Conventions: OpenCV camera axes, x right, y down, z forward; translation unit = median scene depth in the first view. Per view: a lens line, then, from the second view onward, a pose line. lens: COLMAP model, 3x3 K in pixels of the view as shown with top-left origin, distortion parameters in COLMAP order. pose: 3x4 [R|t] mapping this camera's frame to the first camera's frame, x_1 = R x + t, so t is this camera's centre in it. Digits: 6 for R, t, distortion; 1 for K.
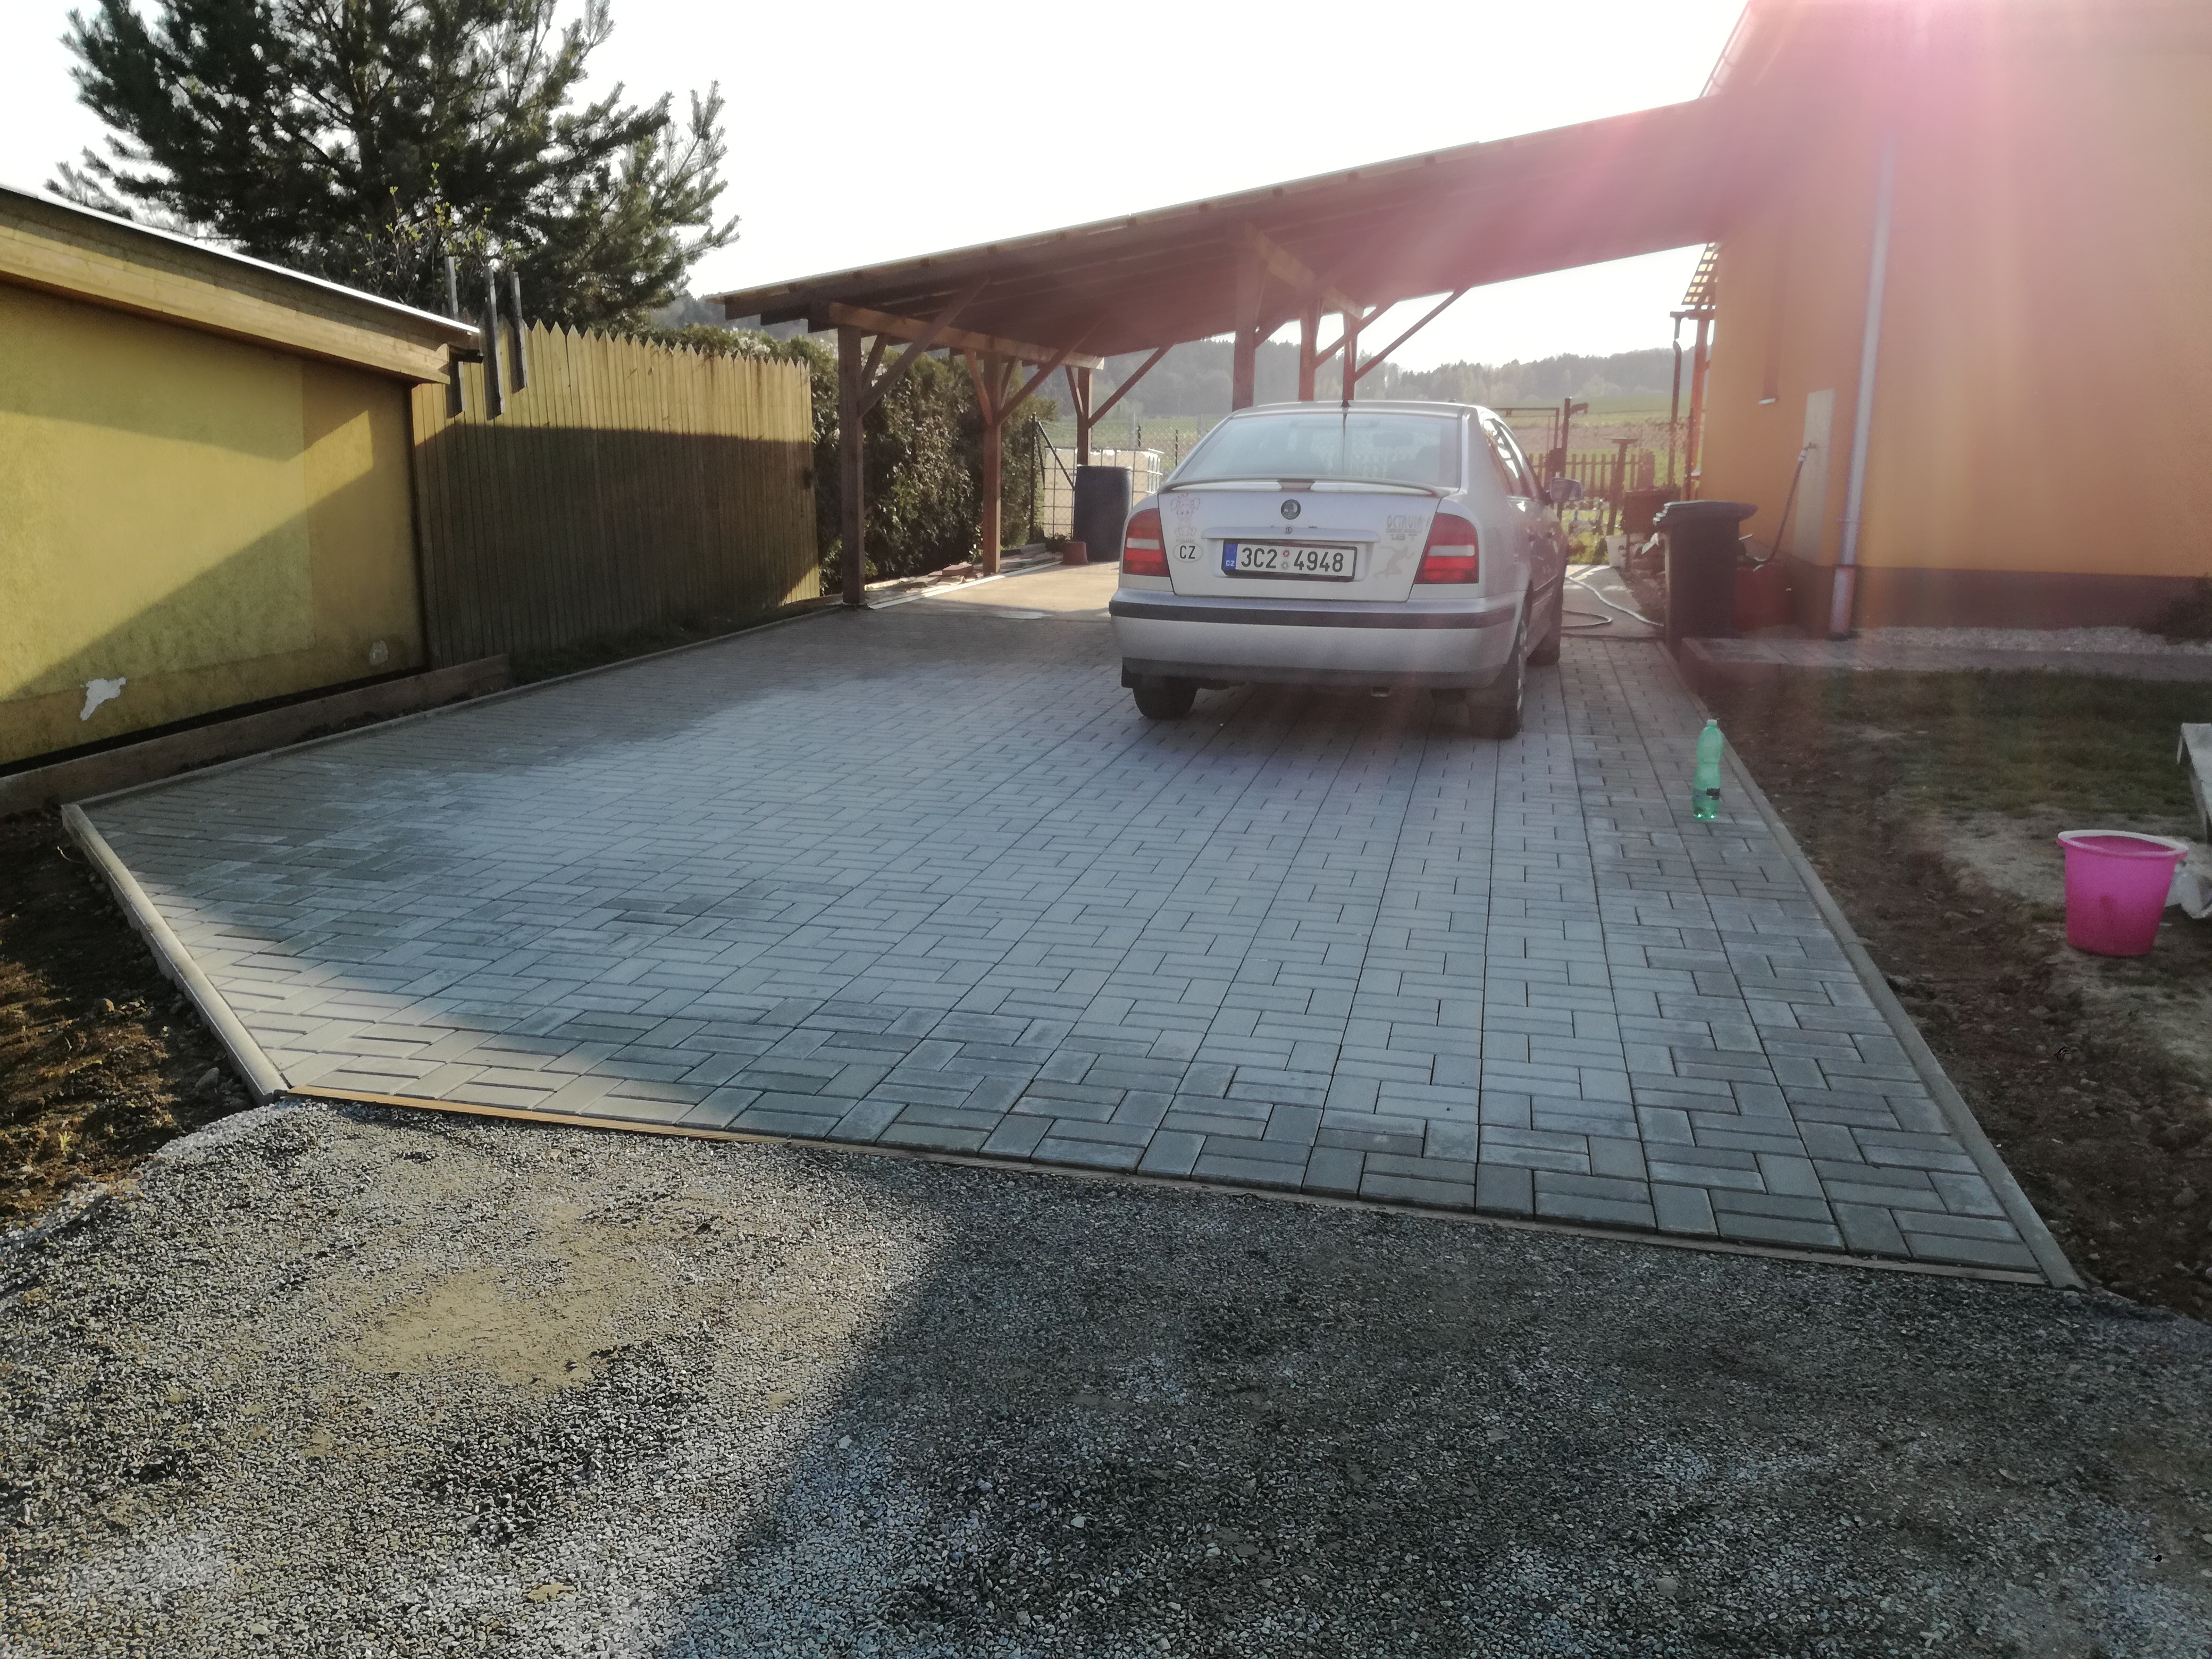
lens RADIAL K [[1869.6, 0, 1113.8], [0, 1869.6, 816.0], [0, 0, 1]] dist [0.098148, -0.183285]
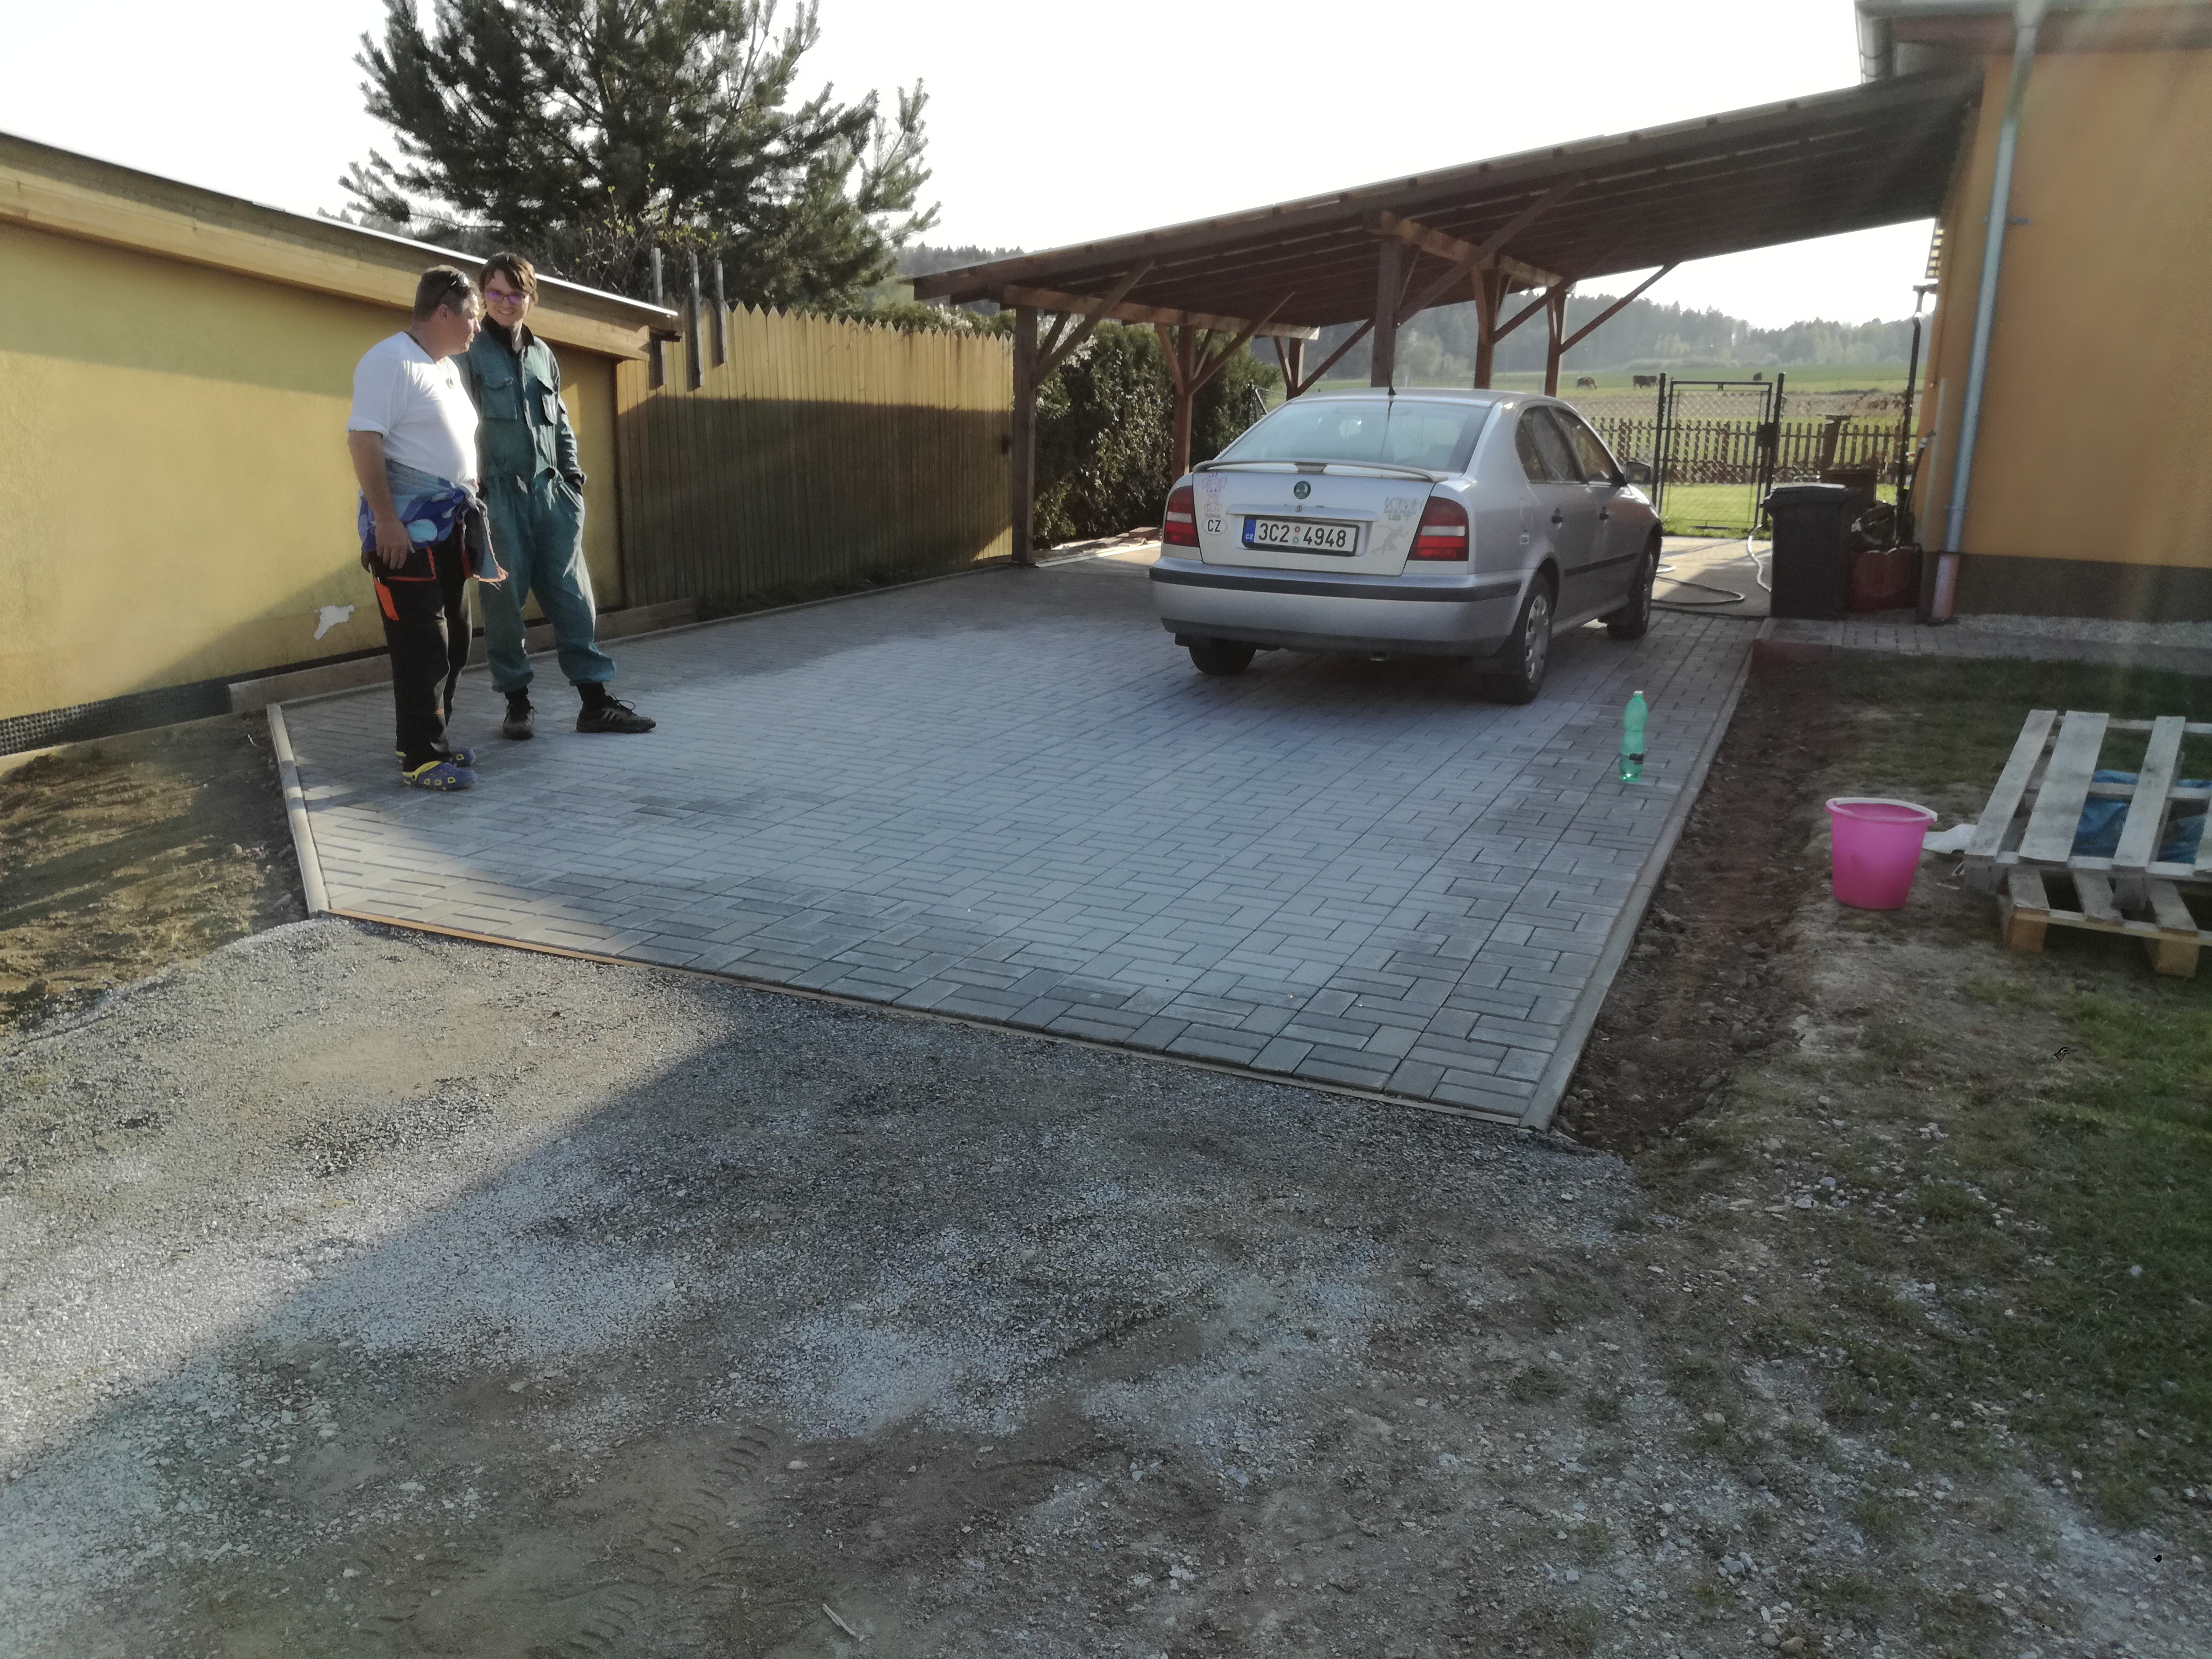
lens RADIAL K [[1869.6, 0, 1111.7], [0, 1869.6, 844.6], [0, 0, 1]] dist [0.098148, -0.183285]
pose [[0.984692, 0.054038, -0.165715, 0.213135], [-0.047861, 0.998010, 0.041048, 0.008597], [0.167604, -0.032489, 0.985319, -0.154670]]
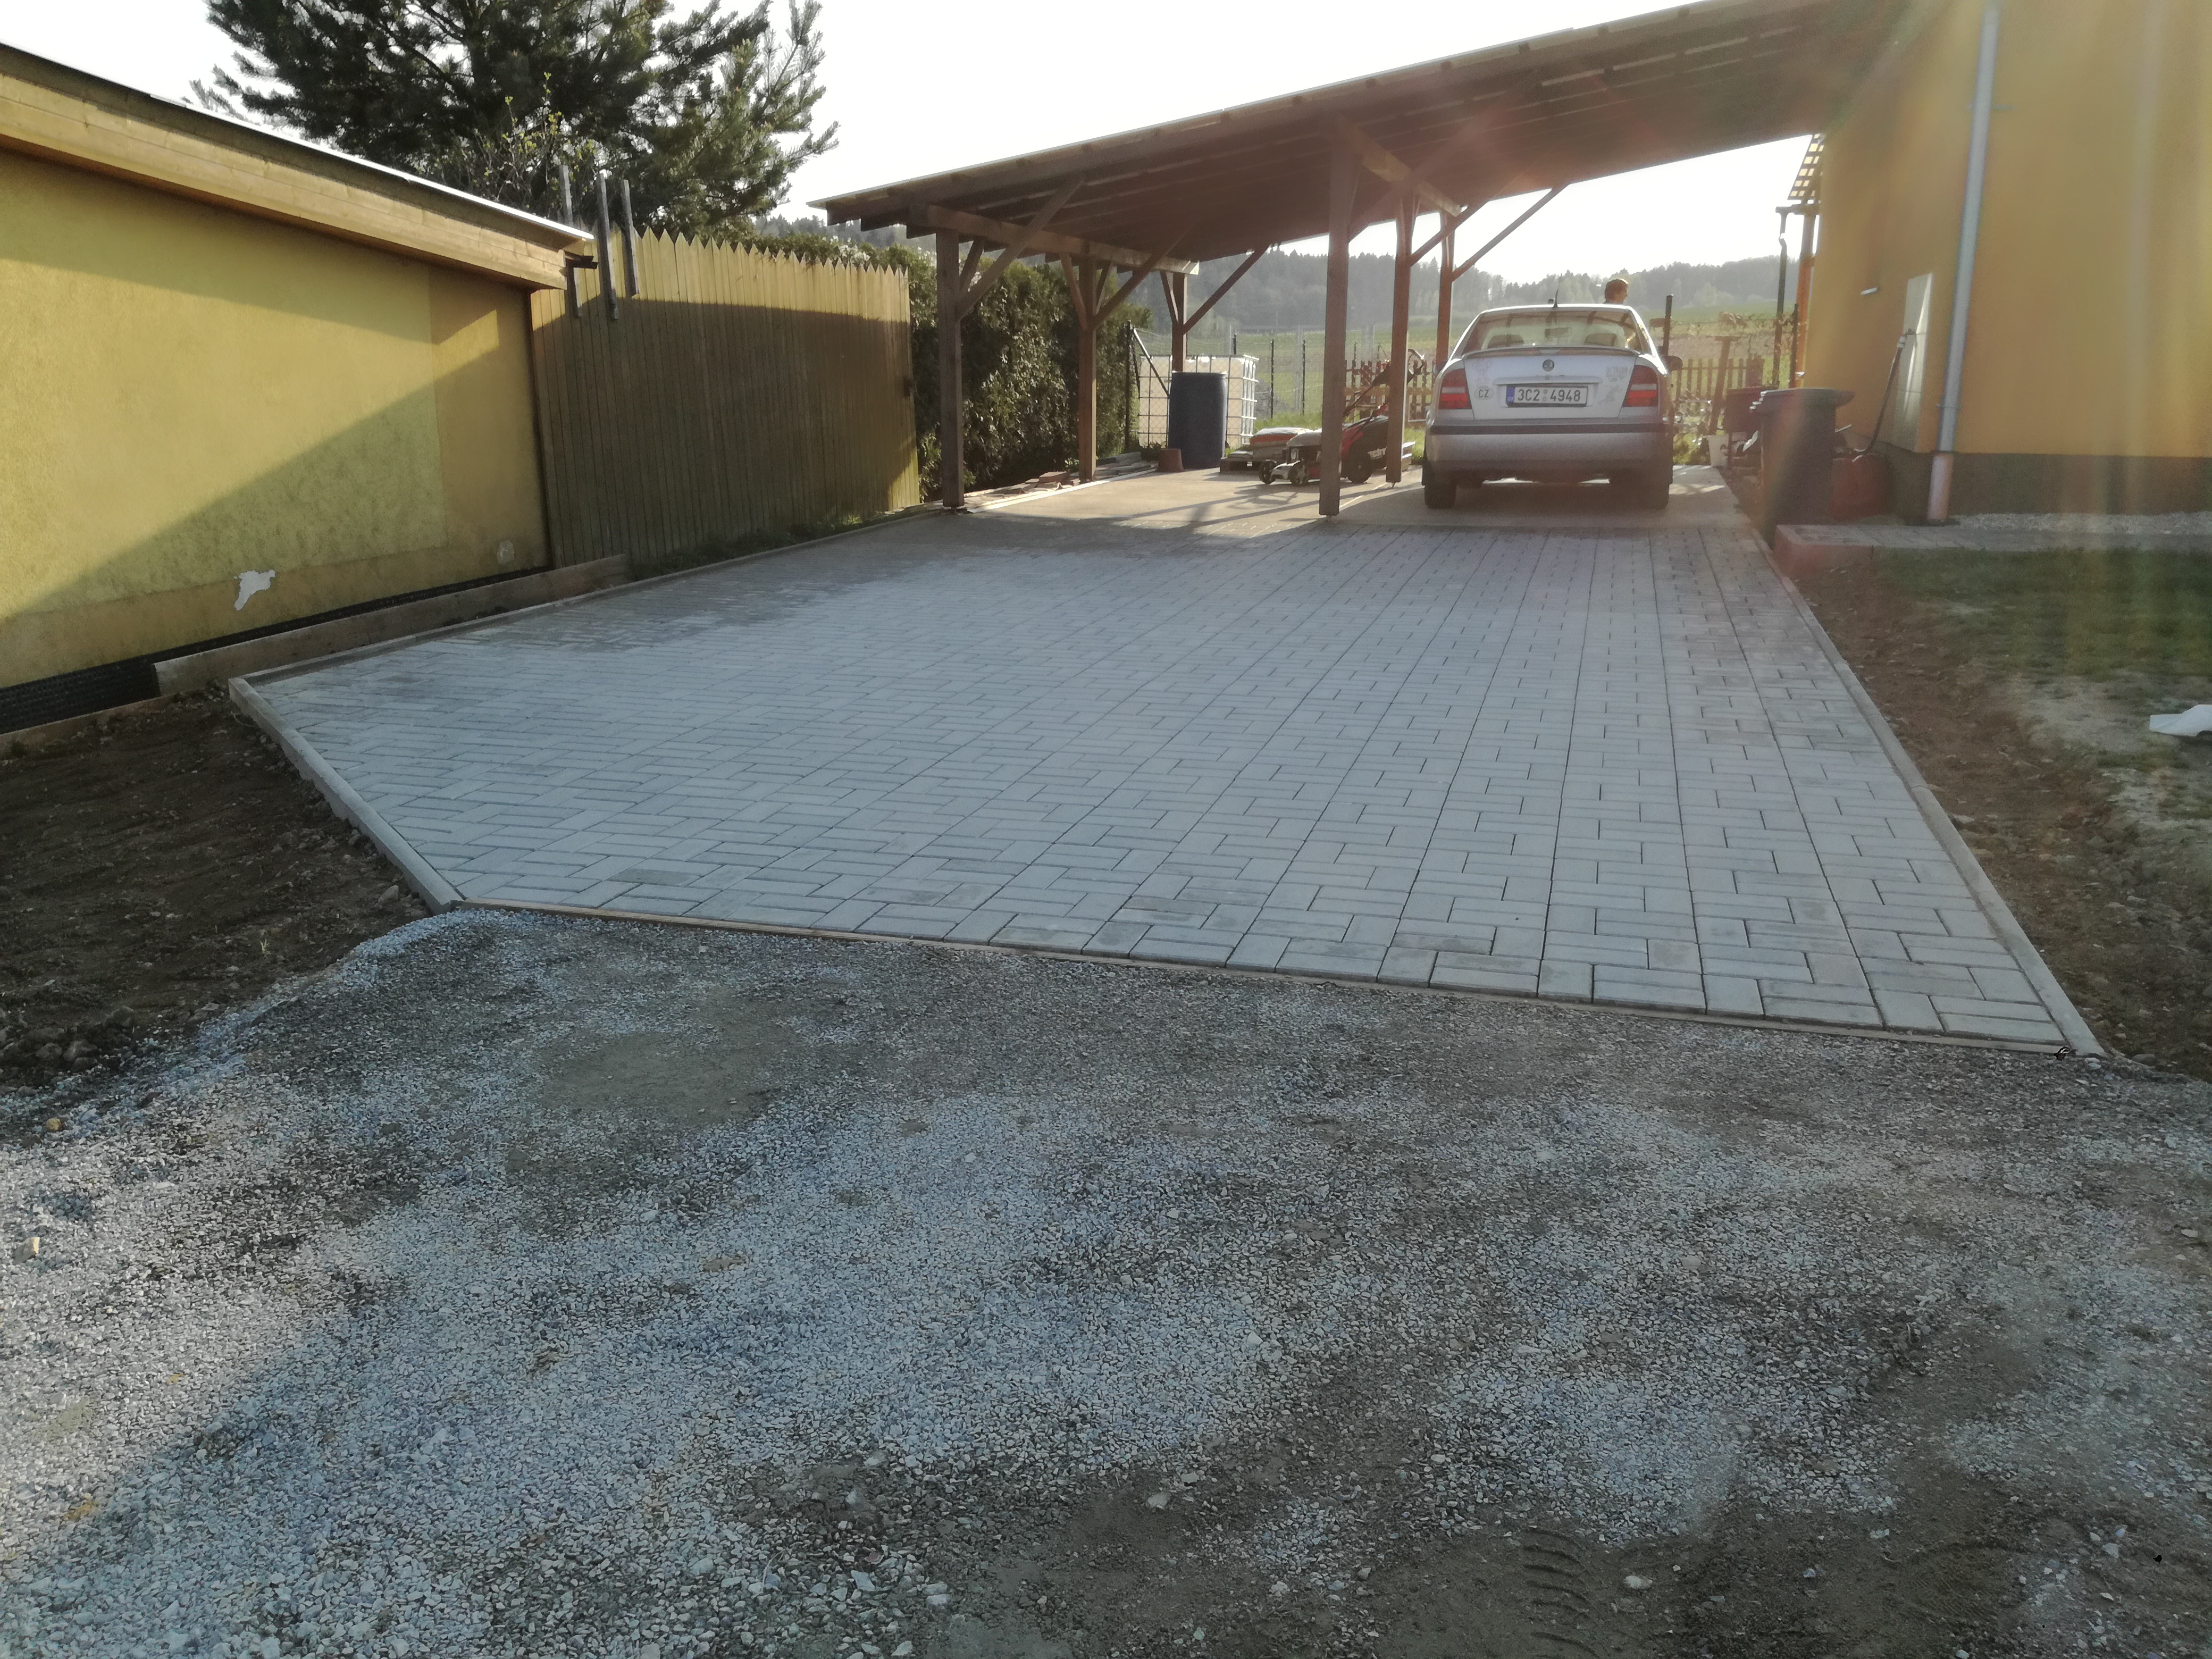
lens RADIAL K [[1869.6, 0, 1113.2], [0, 1869.6, 843.1], [0, 0, 1]] dist [0.098148, -0.183285]
pose [[0.998632, -0.003143, -0.052200, 0.001914], [0.005882, 0.998609, 0.052389, 0.033980], [0.051963, -0.052624, 0.997262, -0.050751]]
